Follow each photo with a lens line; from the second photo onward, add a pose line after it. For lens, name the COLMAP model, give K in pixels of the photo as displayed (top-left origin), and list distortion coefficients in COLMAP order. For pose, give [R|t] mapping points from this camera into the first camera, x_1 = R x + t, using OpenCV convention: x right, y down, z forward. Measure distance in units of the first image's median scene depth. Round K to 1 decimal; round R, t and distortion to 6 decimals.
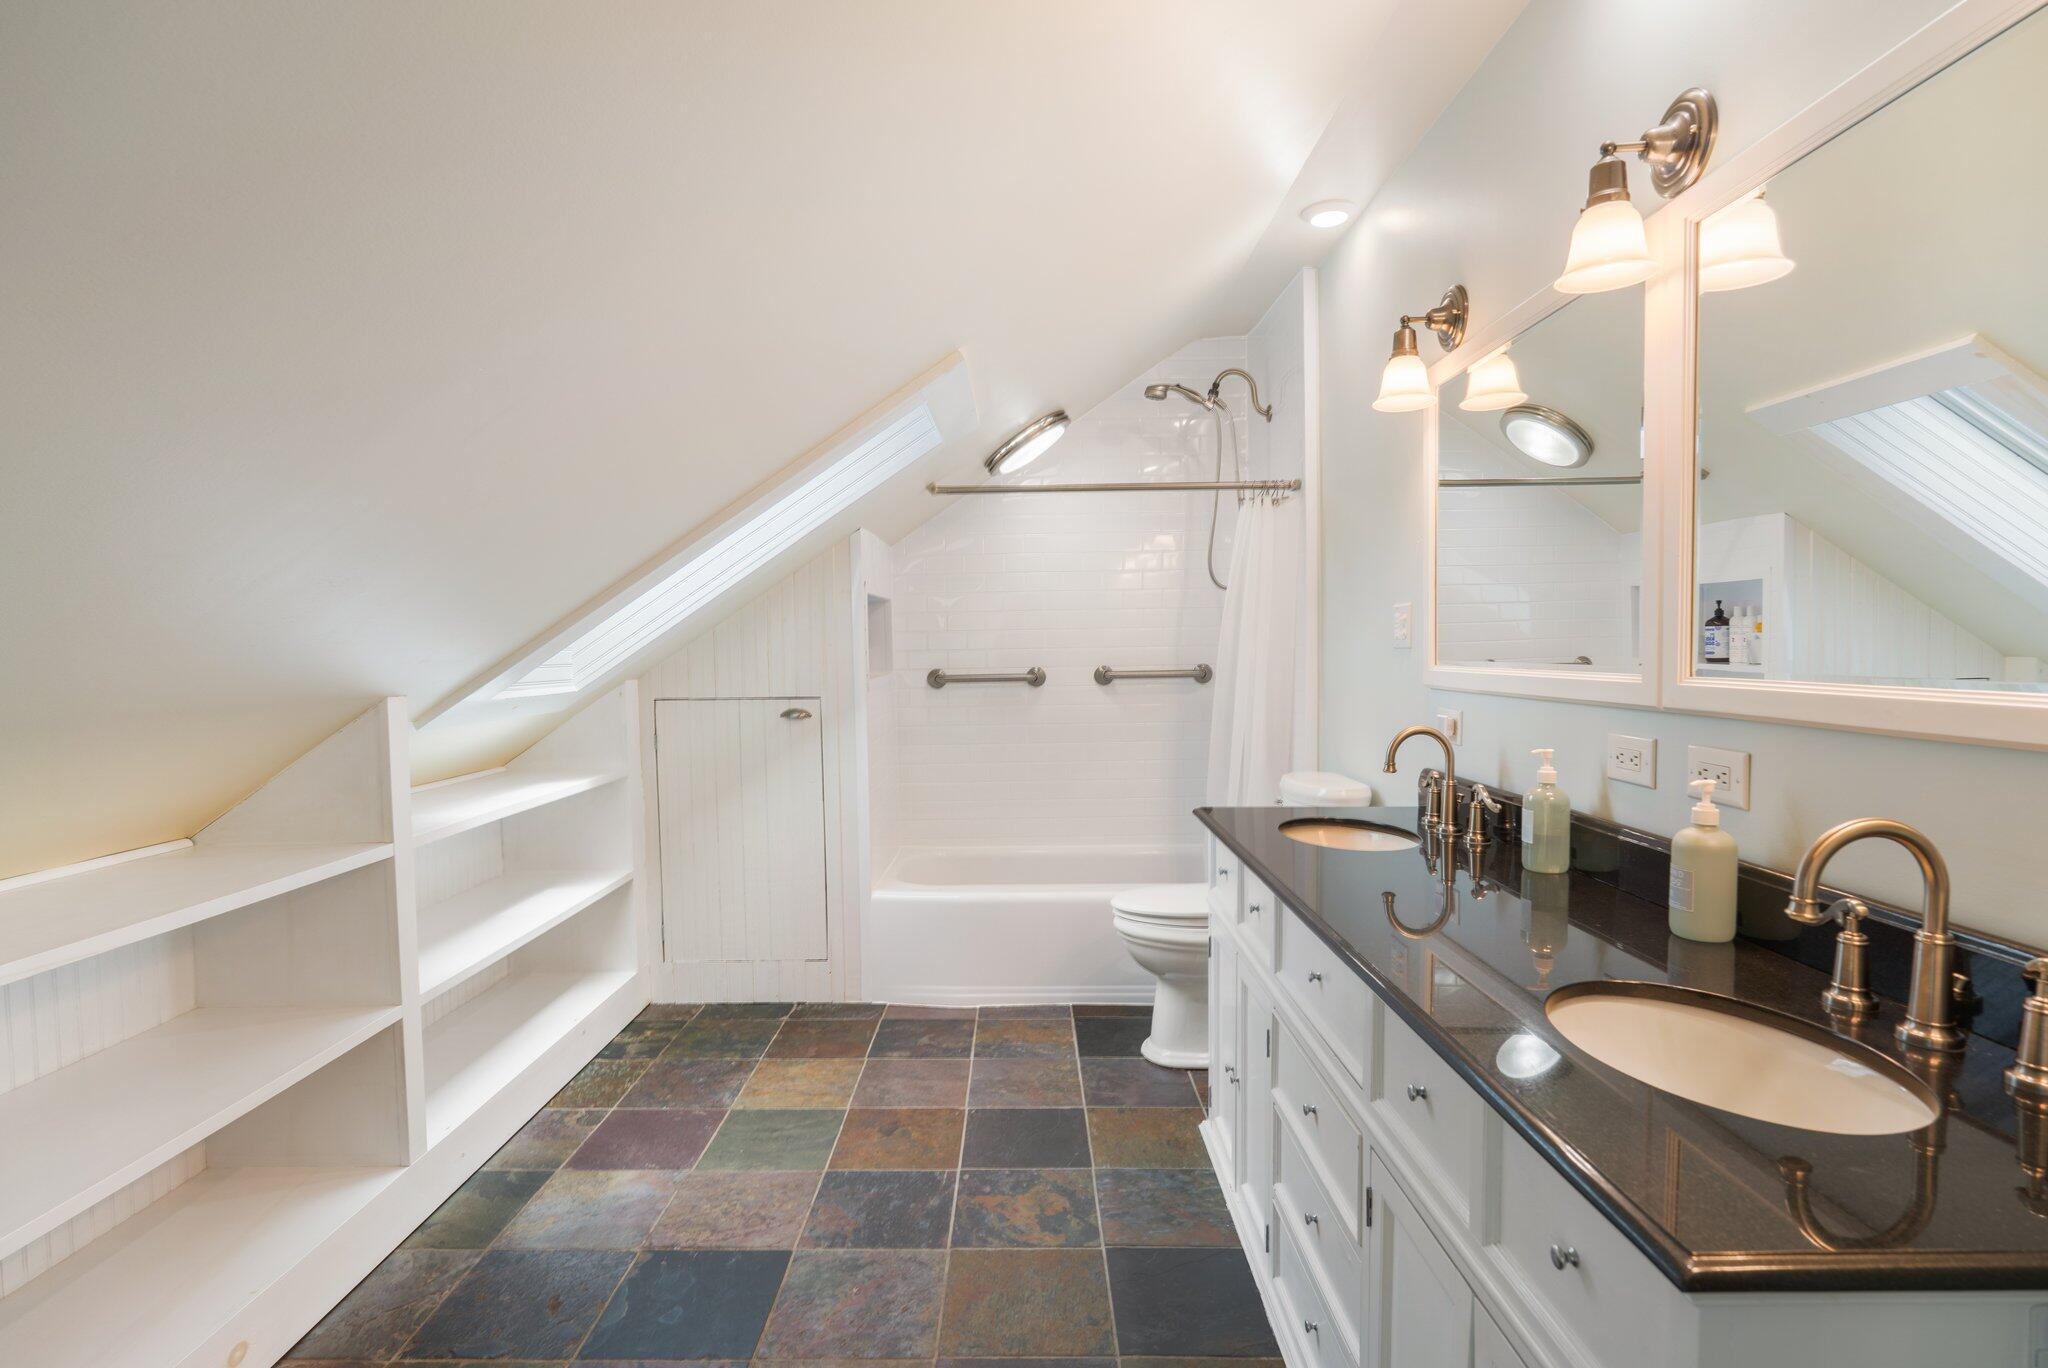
lens RADIAL K [[1011.7, 0, 1024.8], [0, 1011.7, 684.2], [0, 0, 1]] dist [-0.000459, 0.001153]
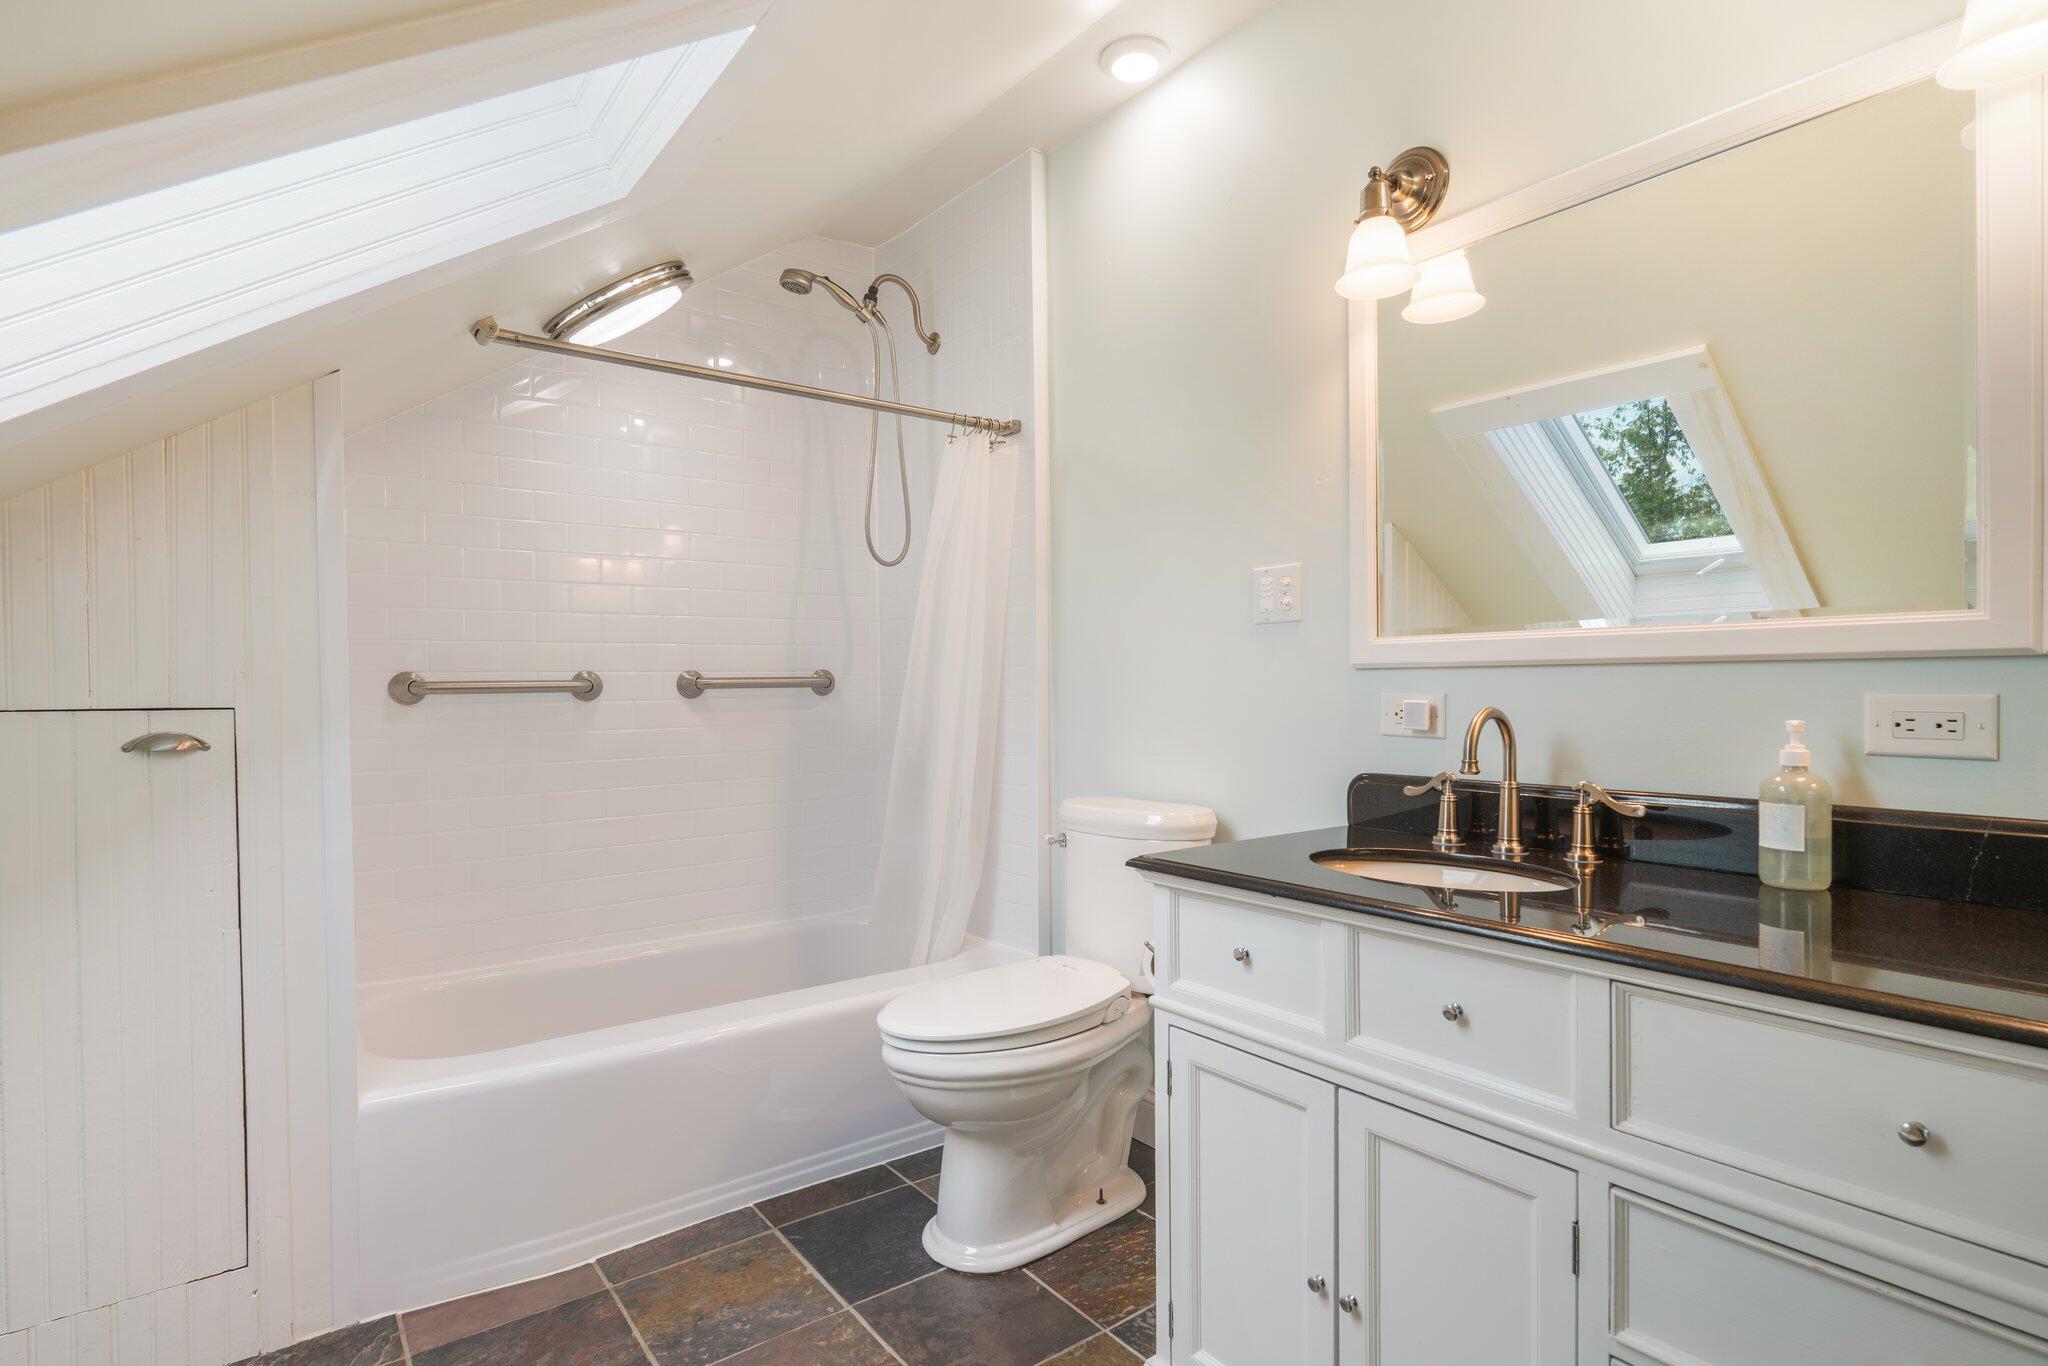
lens RADIAL K [[1011.7, 0, 1022.4], [0, 1011.7, 689.3], [0, 0, 1]] dist [-0.000459, 0.001153]
pose [[0.794470, 0.003267, 0.607294, -0.193145], [0.022084, 0.999169, -0.034267, 0.028430], [-0.606901, 0.040636, 0.793738, 0.391499]]
